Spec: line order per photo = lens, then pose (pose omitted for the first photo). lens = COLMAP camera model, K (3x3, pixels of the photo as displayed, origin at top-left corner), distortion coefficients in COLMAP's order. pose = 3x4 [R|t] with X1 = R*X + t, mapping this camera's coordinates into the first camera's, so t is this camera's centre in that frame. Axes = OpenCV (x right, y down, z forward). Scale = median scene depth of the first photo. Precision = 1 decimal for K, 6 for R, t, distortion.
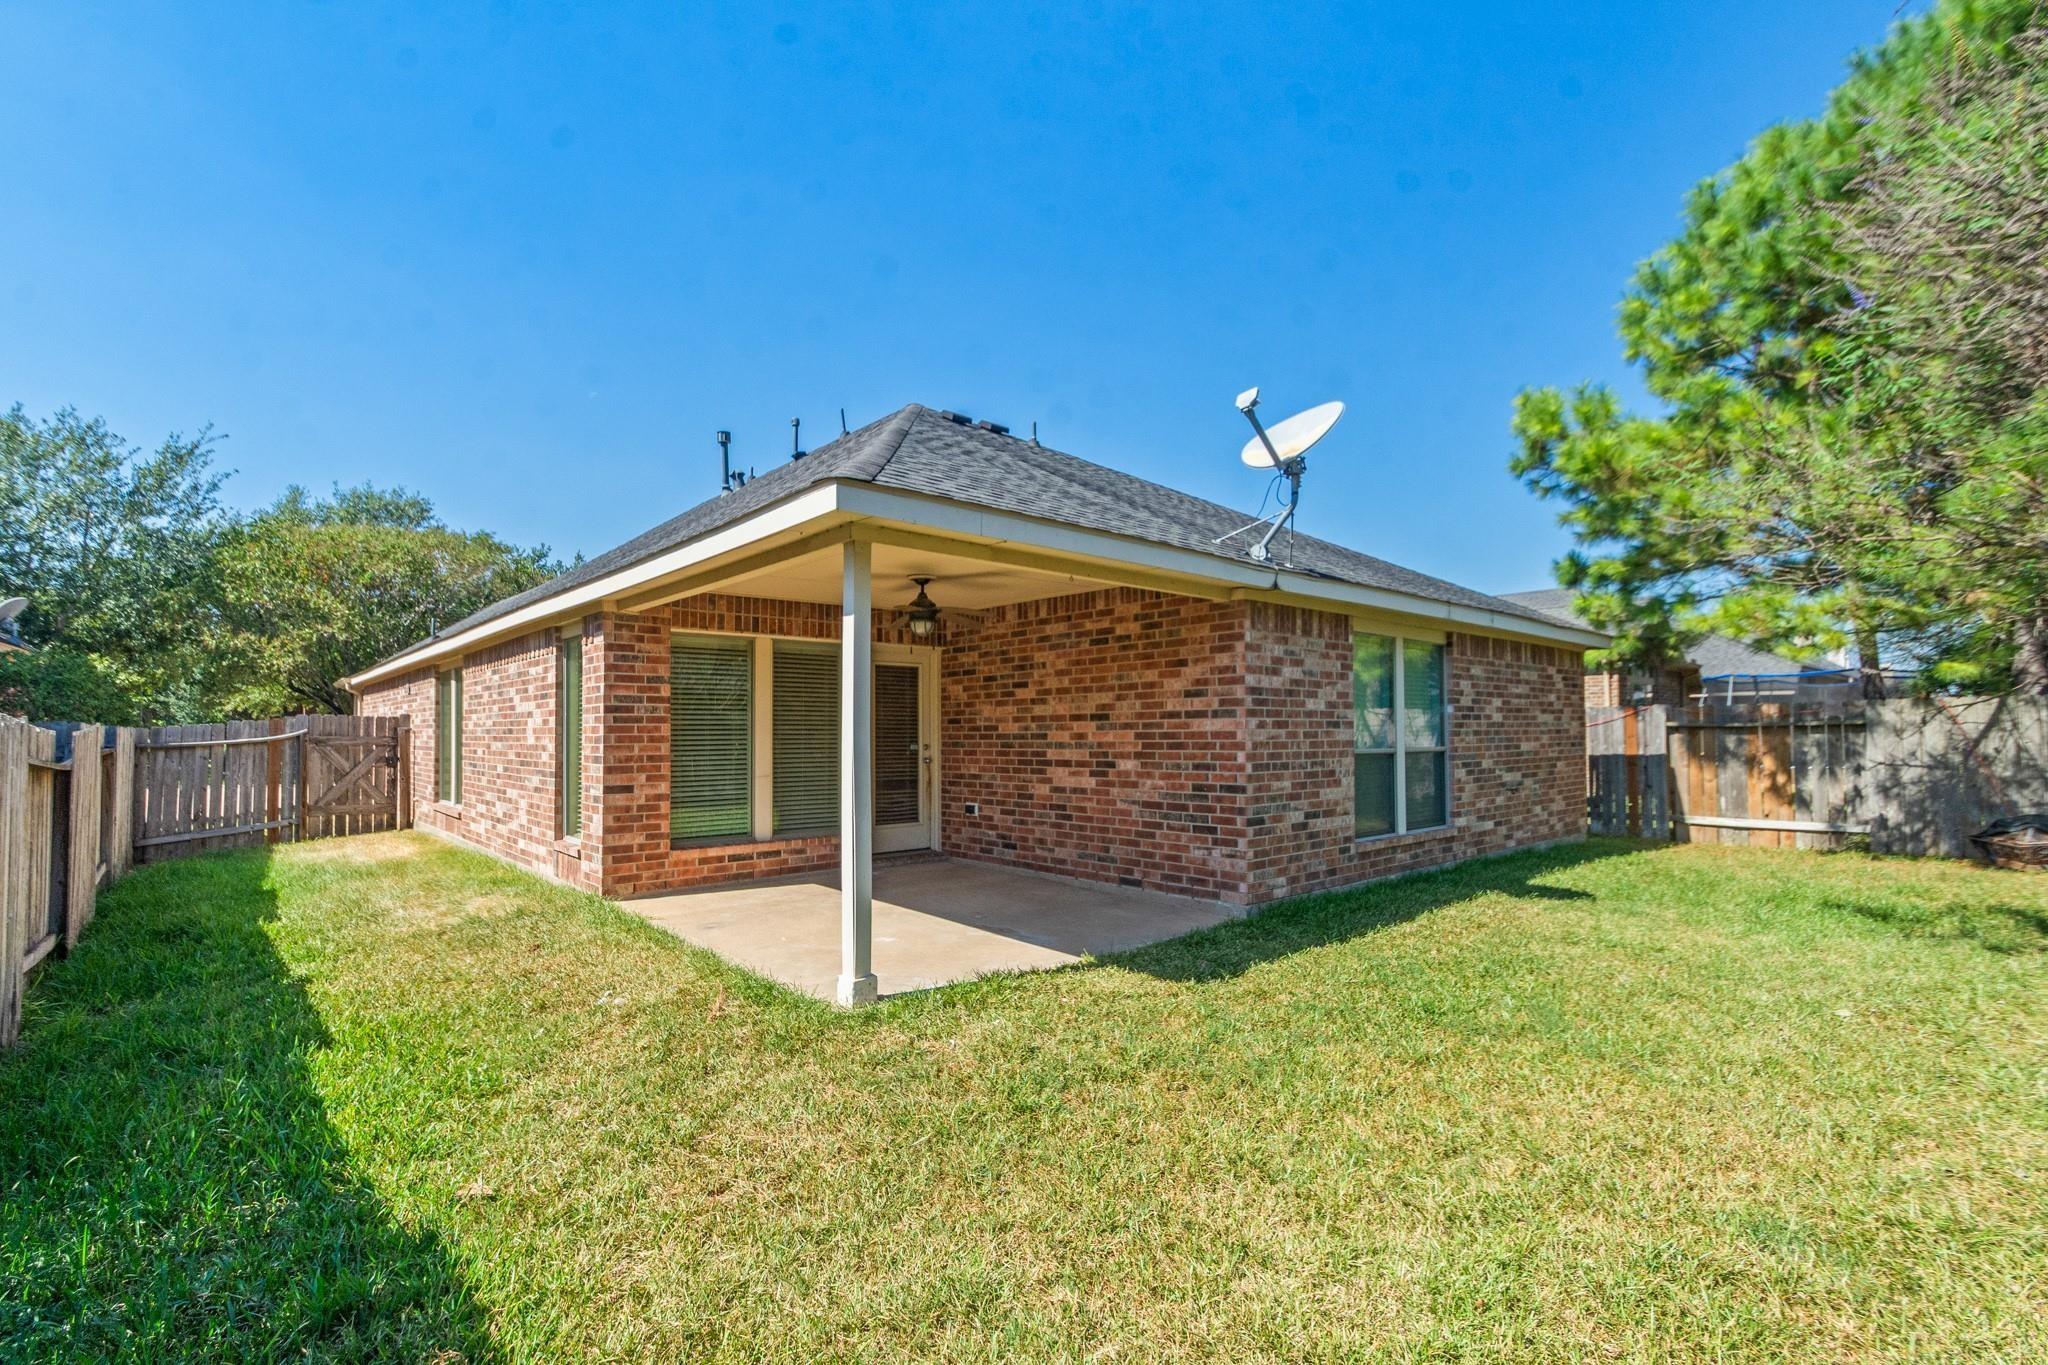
lens RADIAL K [[893.2, 0, 1016.1], [0, 893.2, 688.5], [0, 0, 1]] dist [0.001845, -0.000742]
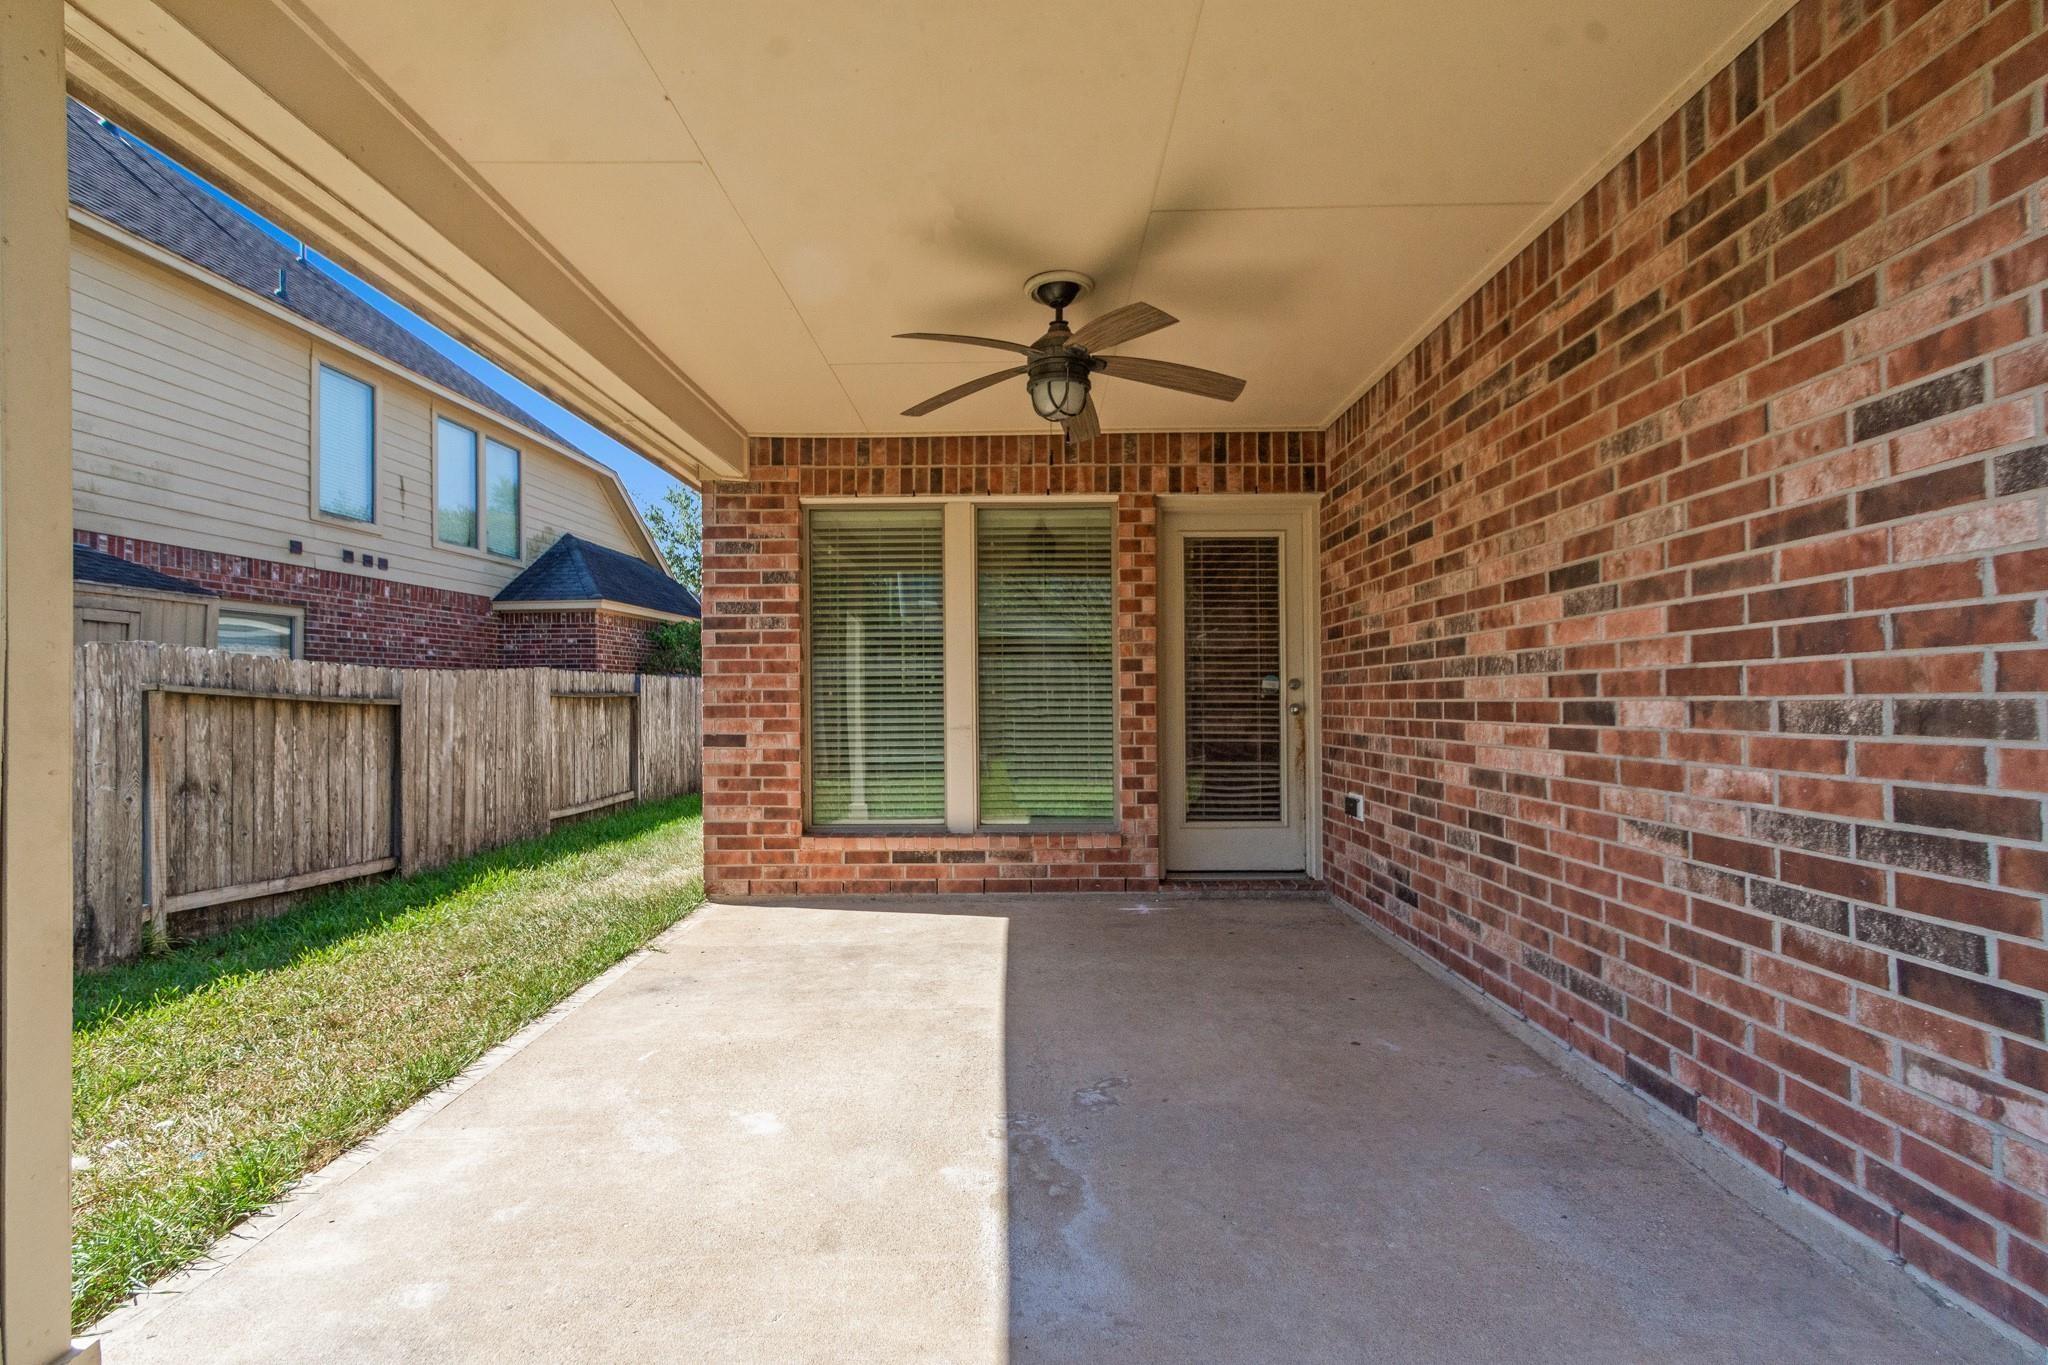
lens RADIAL K [[893.2, 0, 1016.1], [0, 893.2, 688.5], [0, 0, 1]] dist [0.001845, -0.000742]
pose [[0.747108, -0.007971, -0.664655, 0.167182], [0.035483, 0.998981, 0.027904, 0.059921], [0.663755, -0.044432, 0.746629, 0.617484]]
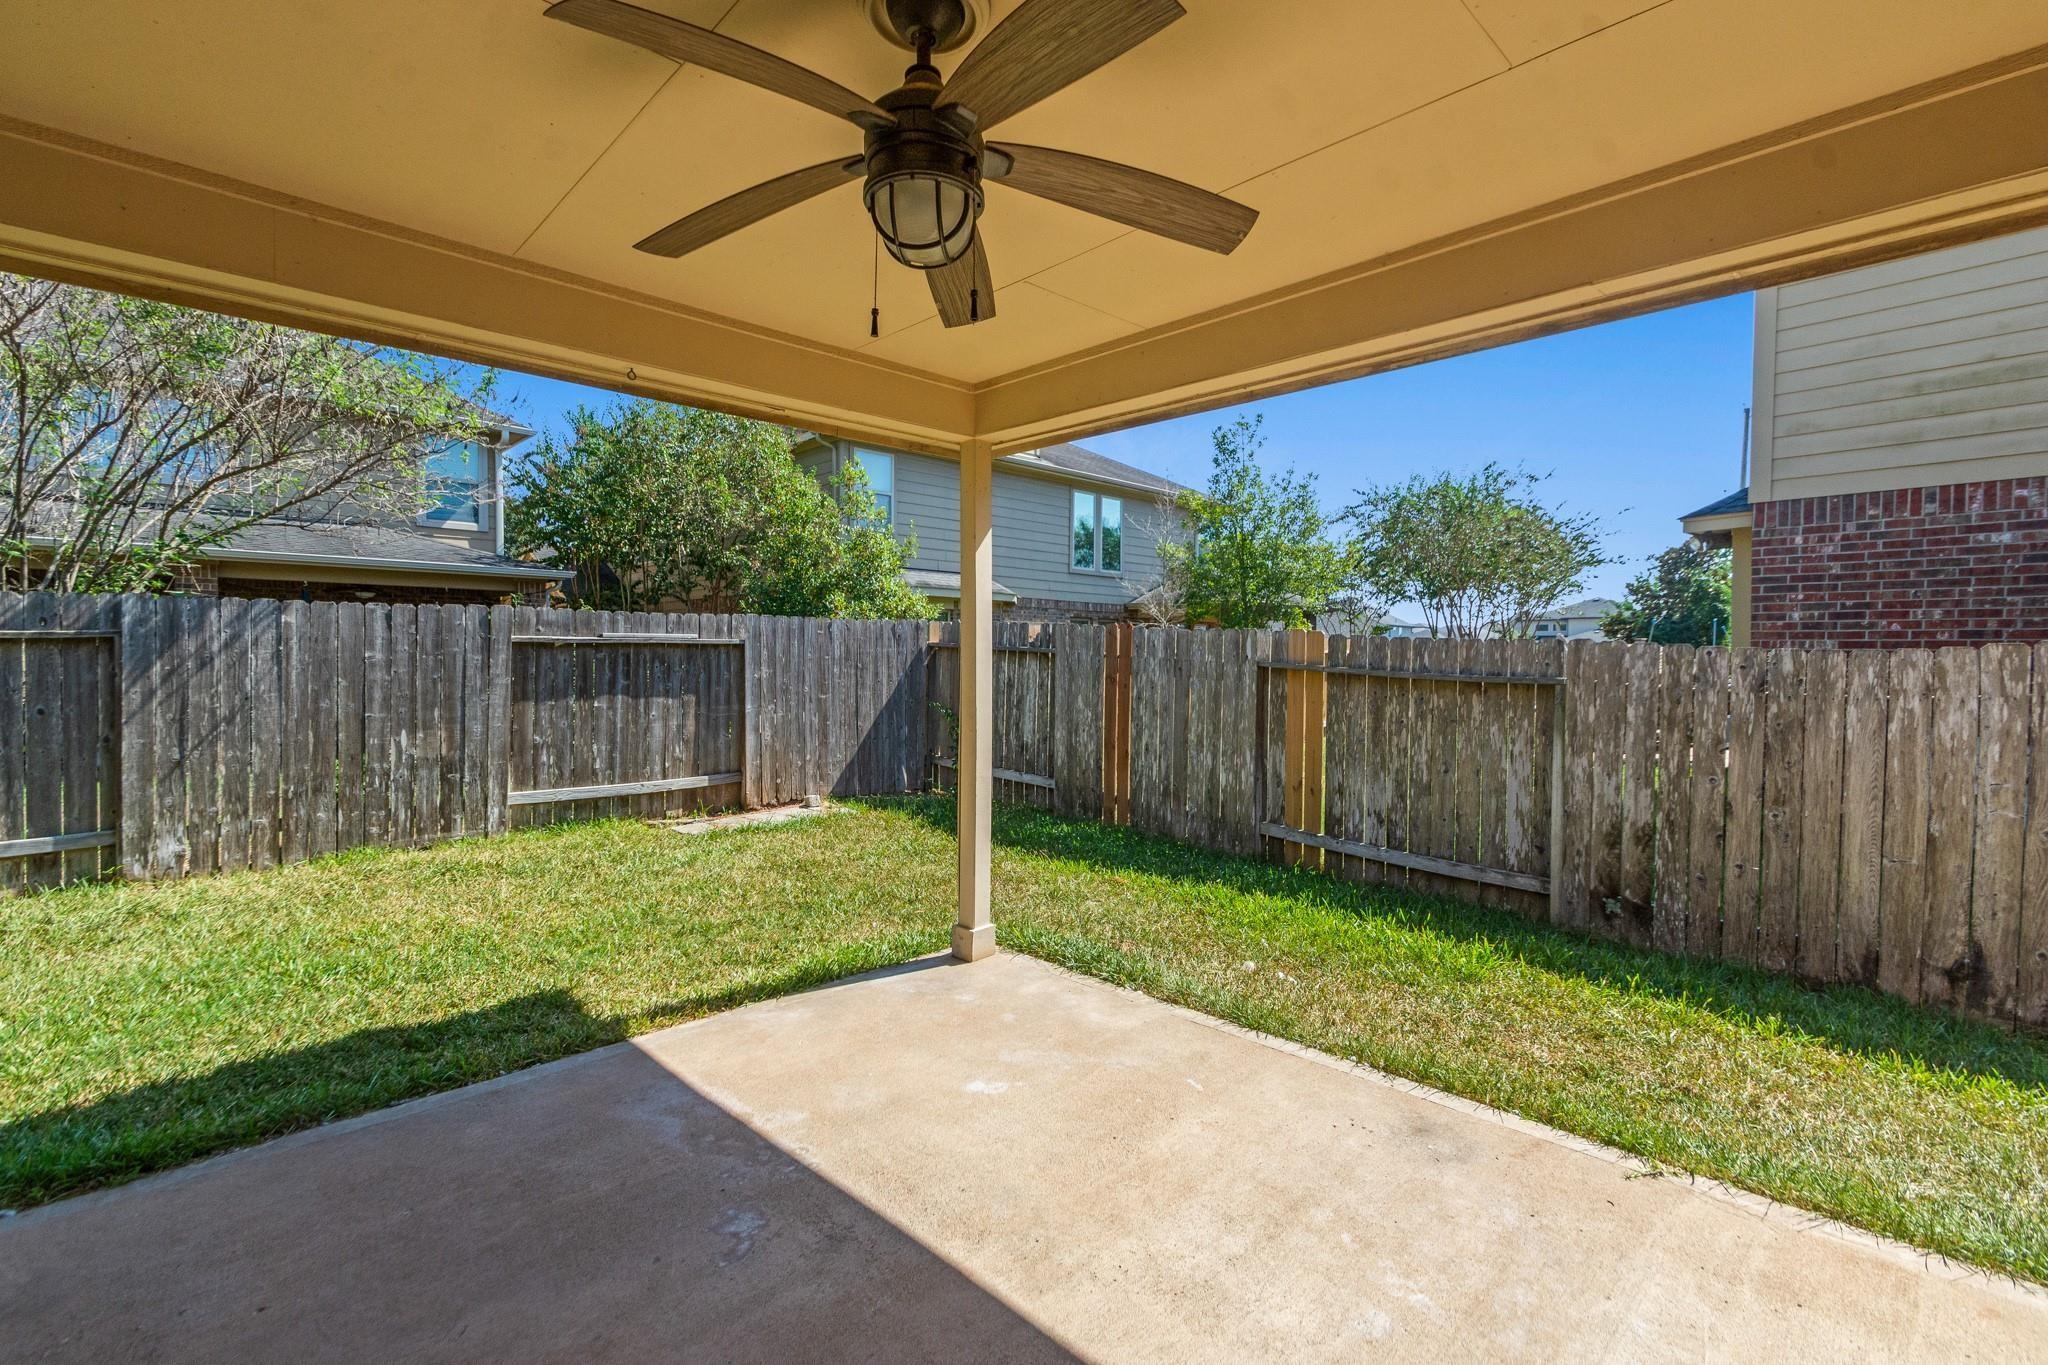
lens RADIAL K [[893.2, 0, 1016.1], [0, 893.2, 688.5], [0, 0, 1]] dist [0.001845, -0.000742]
pose [[-0.999092, 0.000480, -0.042598, -0.113287], [0.001034, 0.999915, -0.012988, 0.055703], [0.042589, -0.013021, -0.999008, 1.177167]]
